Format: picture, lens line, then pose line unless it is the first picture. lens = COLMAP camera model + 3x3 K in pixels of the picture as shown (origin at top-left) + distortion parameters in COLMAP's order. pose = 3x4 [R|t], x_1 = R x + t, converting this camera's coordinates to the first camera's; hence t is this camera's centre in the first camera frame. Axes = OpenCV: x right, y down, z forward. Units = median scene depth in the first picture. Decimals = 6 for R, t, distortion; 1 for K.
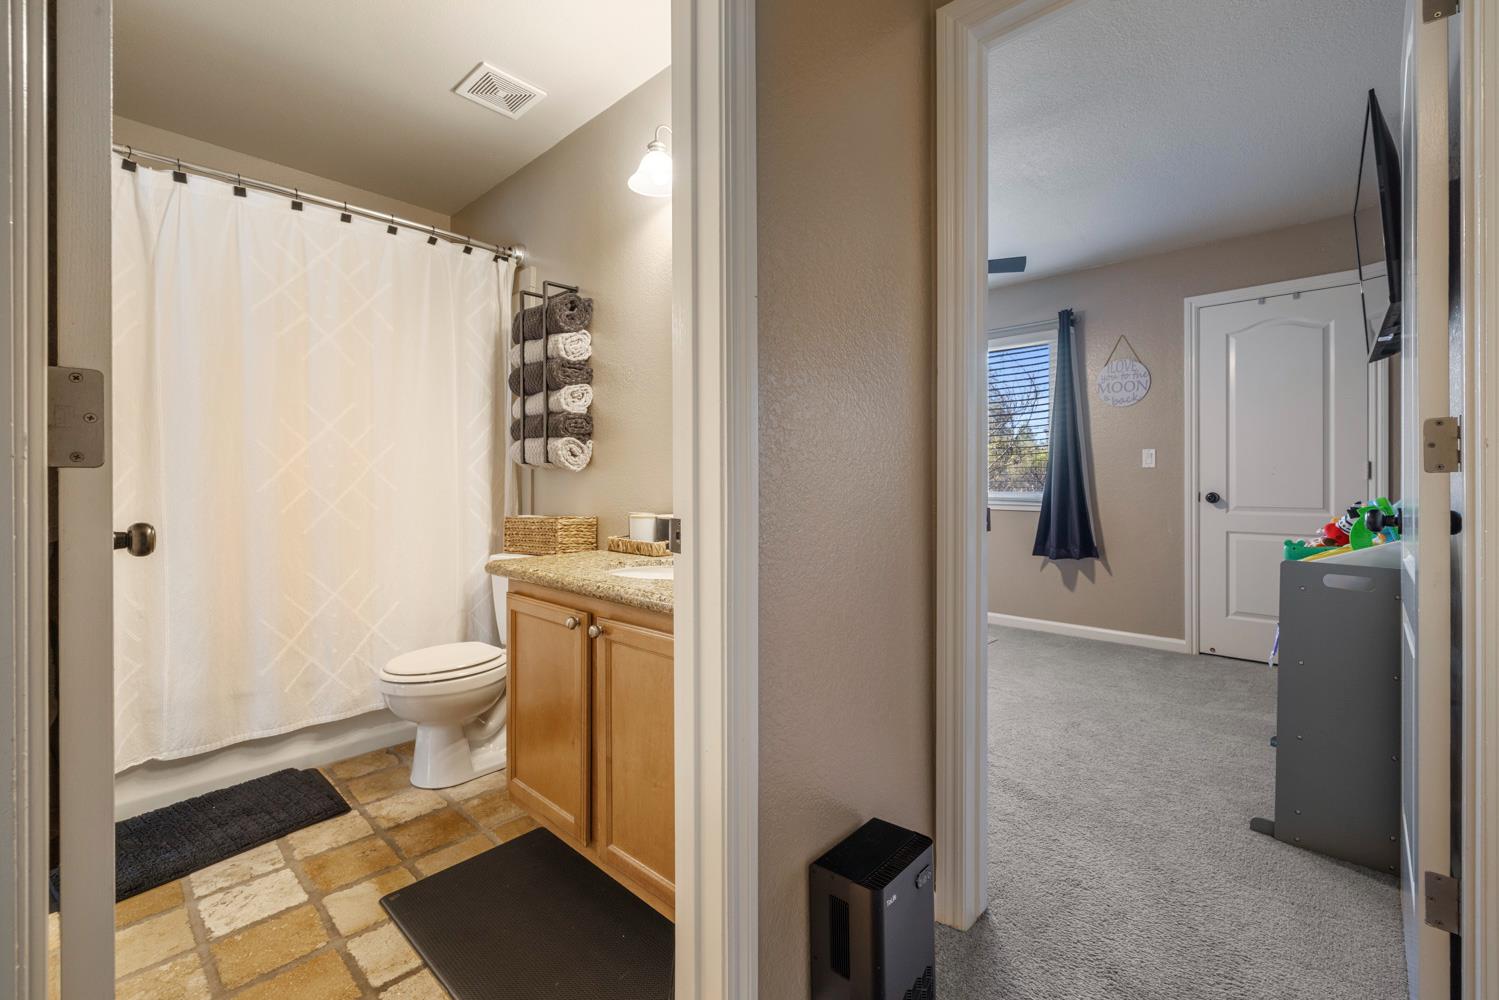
lens RADIAL K [[633.3, 0, 747.0], [0, 633.3, 483.2], [0, 0, 1]] dist [-0.000933, -0.000163]
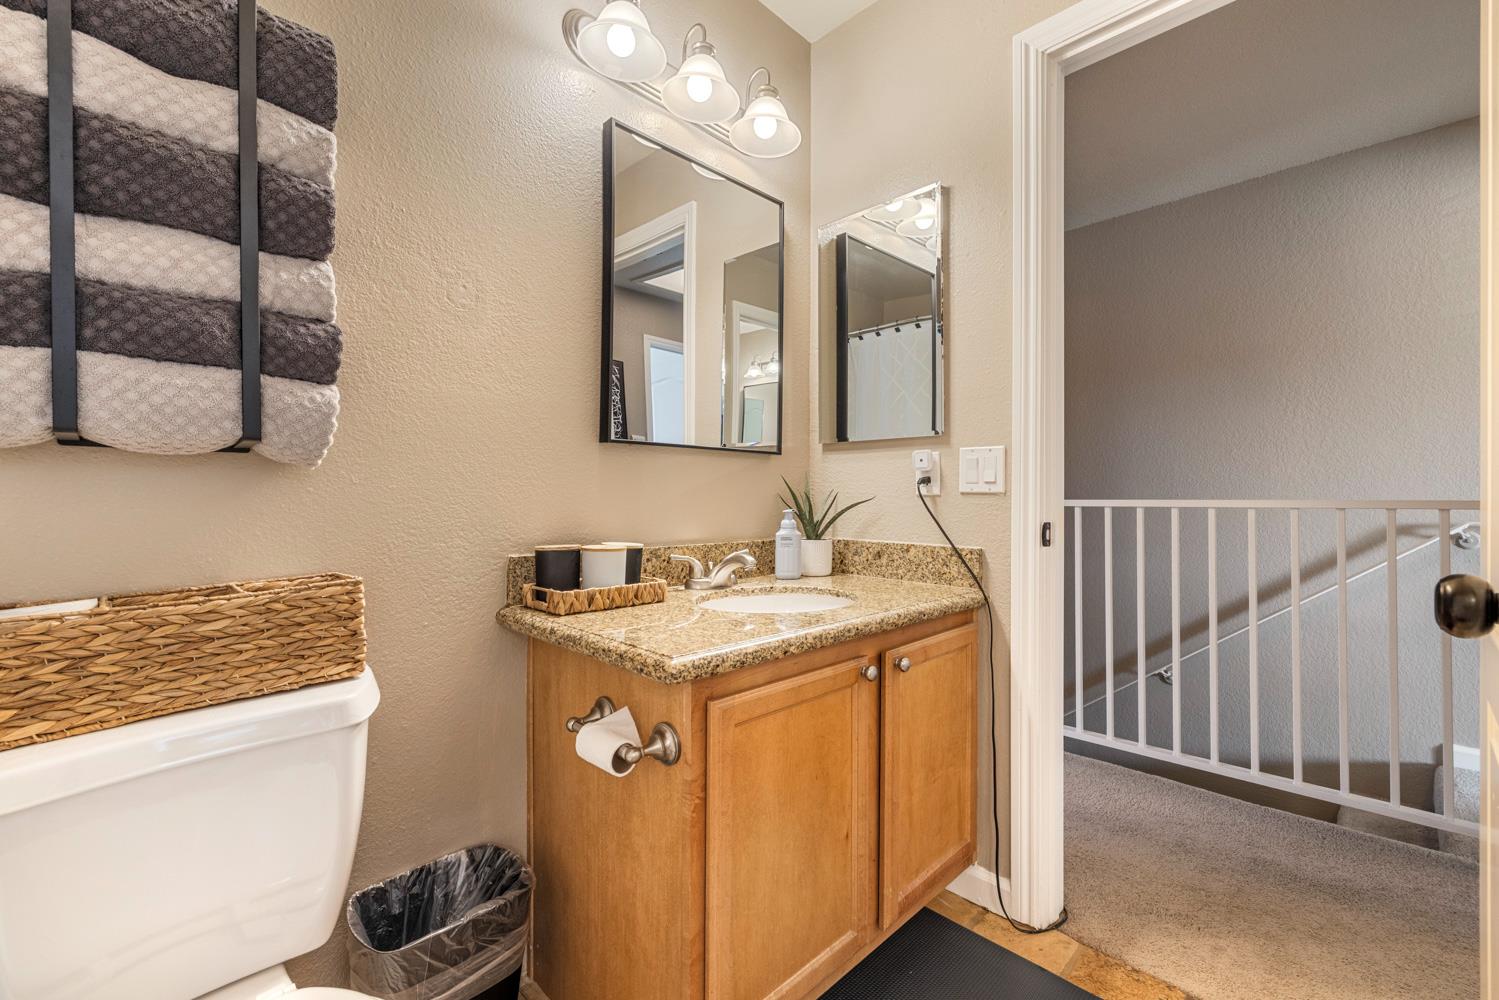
lens RADIAL K [[633.3, 0, 746.7], [0, 633.3, 488.6], [0, 0, 1]] dist [-0.000933, -0.000163]
pose [[0.044673, 0.006513, 0.998980, -0.666620], [-0.002194, 0.999977, -0.006421, -0.003181], [-0.998999, -0.001905, 0.044686, 0.693073]]
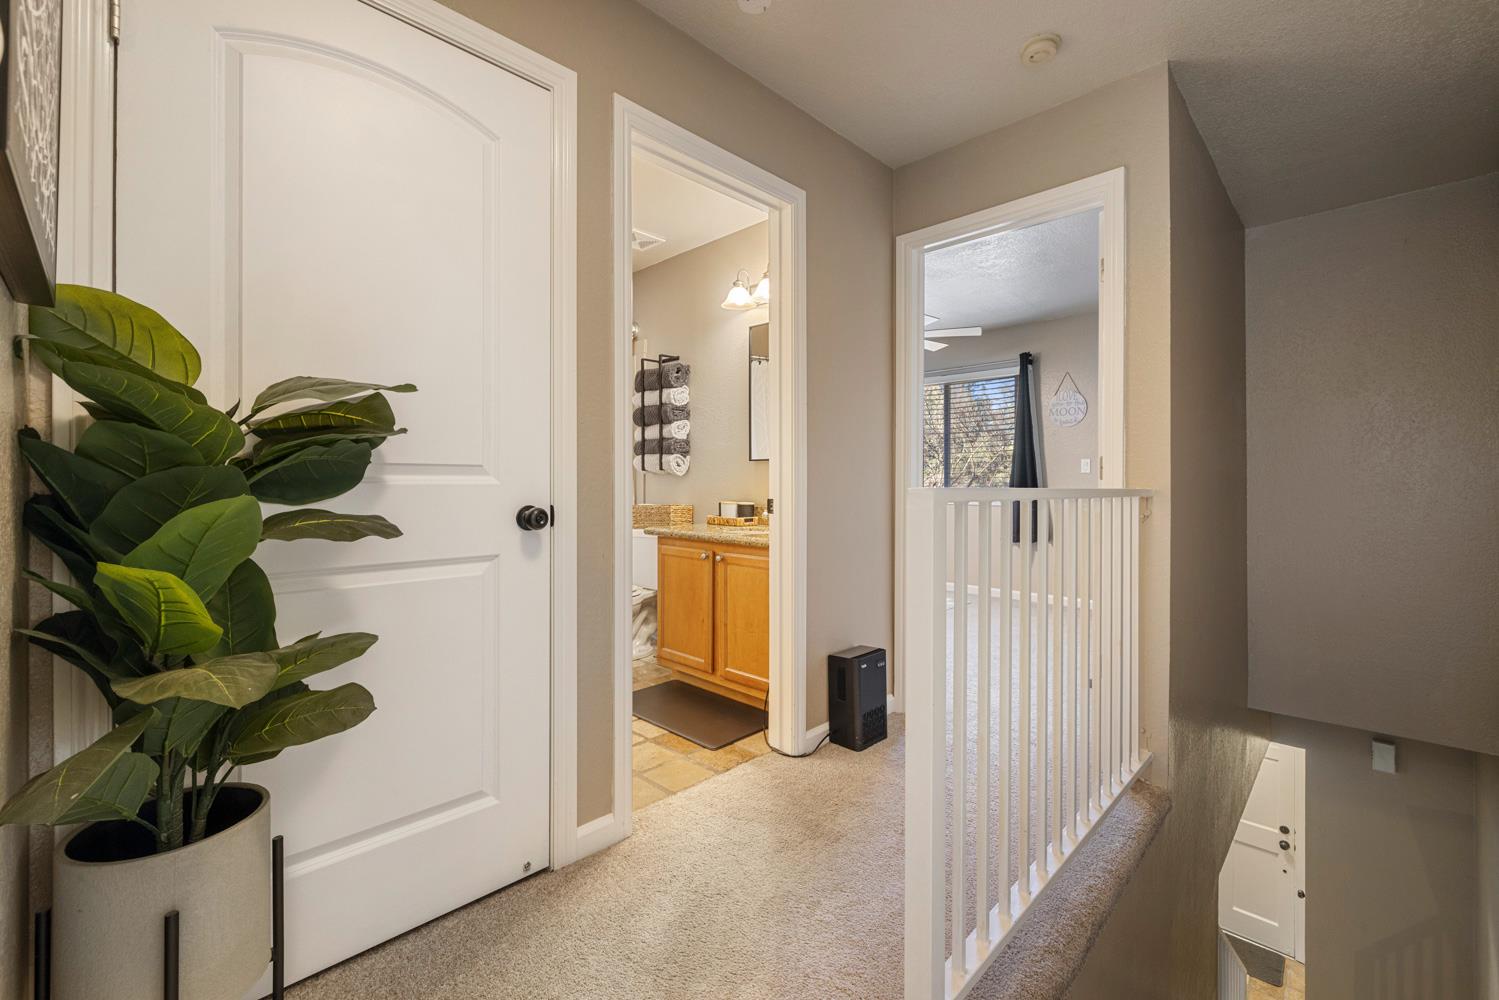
lens RADIAL K [[633.3, 0, 756.4], [0, 633.3, 480.7], [0, 0, 1]] dist [-0.000933, -0.000163]
pose [[0.999889, 0.003099, -0.014565, -0.057264], [-0.003181, 0.999980, -0.005555, 0.001662], [0.014547, 0.005601, 0.999879, -0.560706]]
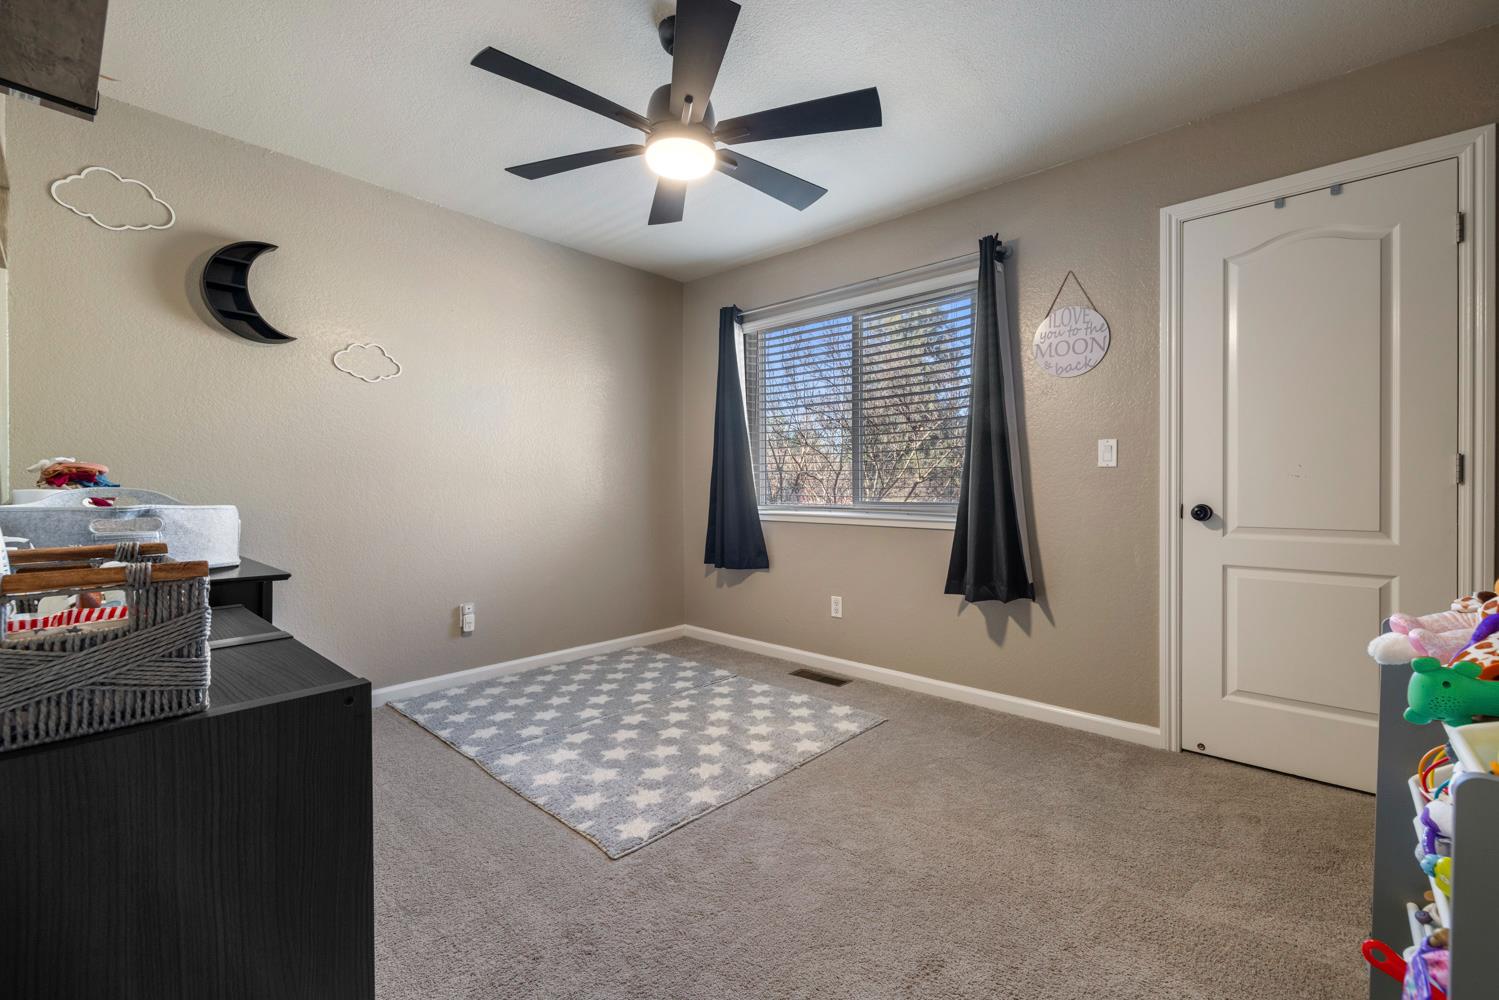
lens RADIAL K [[633.3, 0, 744.2], [0, 633.3, 491.7], [0, 0, 1]] dist [-0.000933, -0.000163]
pose [[0.999950, 0.002063, 0.009808, 0.412052], [-0.002077, 0.999997, 0.001334, 0.002443], [-0.009805, -0.001354, 0.999951, 0.563957]]
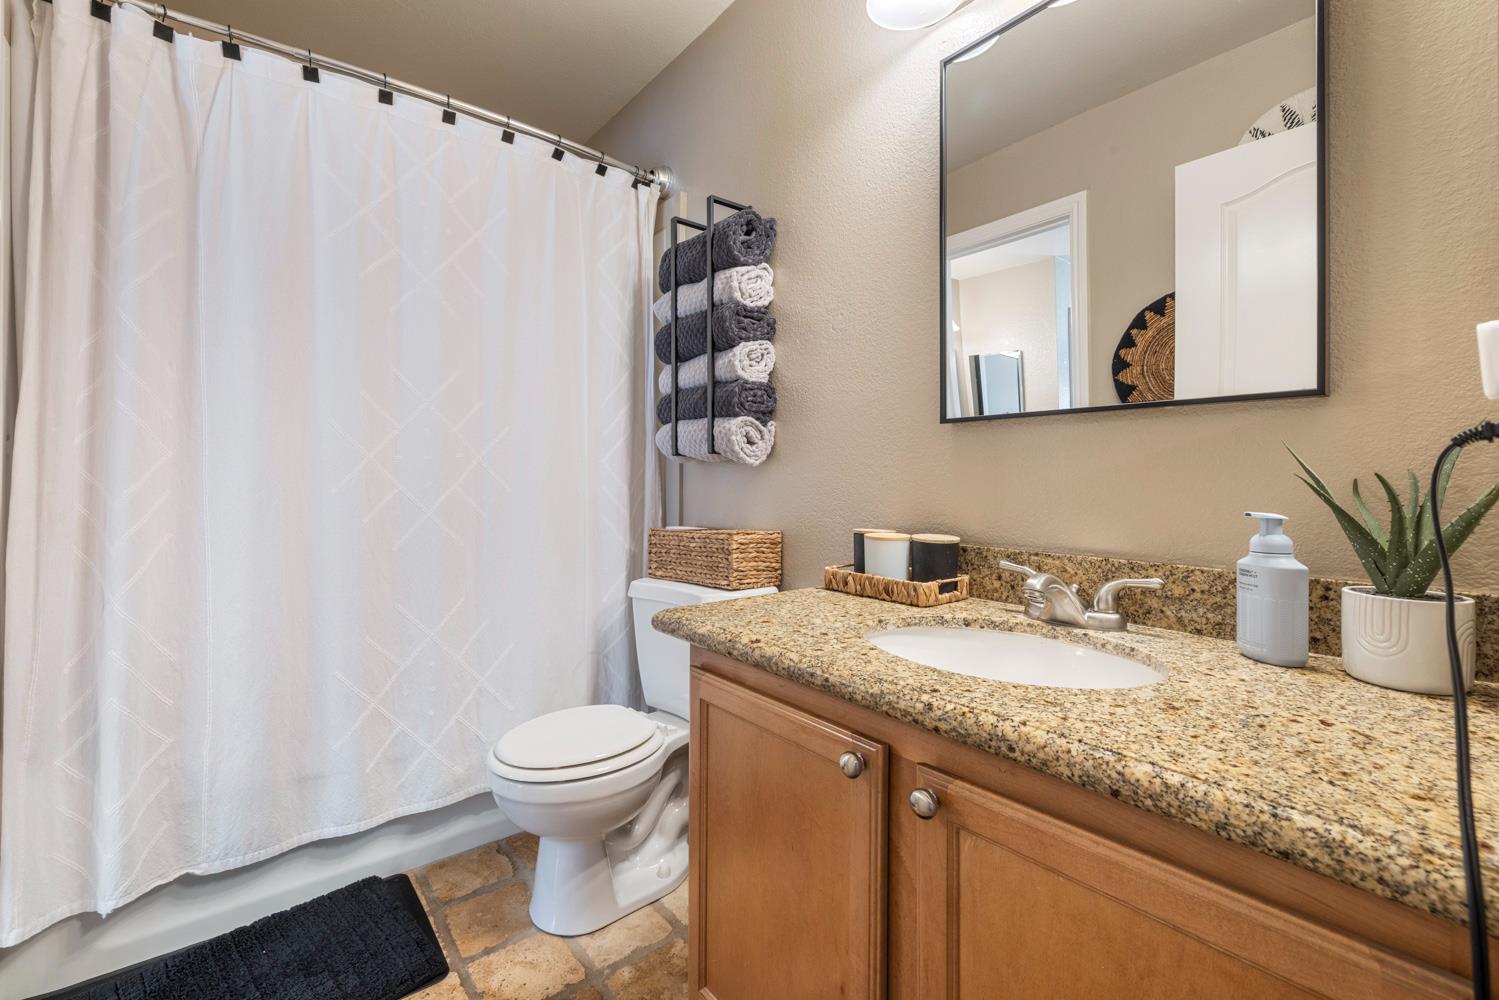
lens RADIAL K [[633.3, 0, 743.0], [0, 633.3, 482.2], [0, 0, 1]] dist [-0.000933, -0.000163]
pose [[0.989643, 0.004377, -0.143484, -0.179693], [-0.004581, 0.999989, -0.001095, 0.000191], [0.143478, 0.001741, 0.989652, 0.306608]]
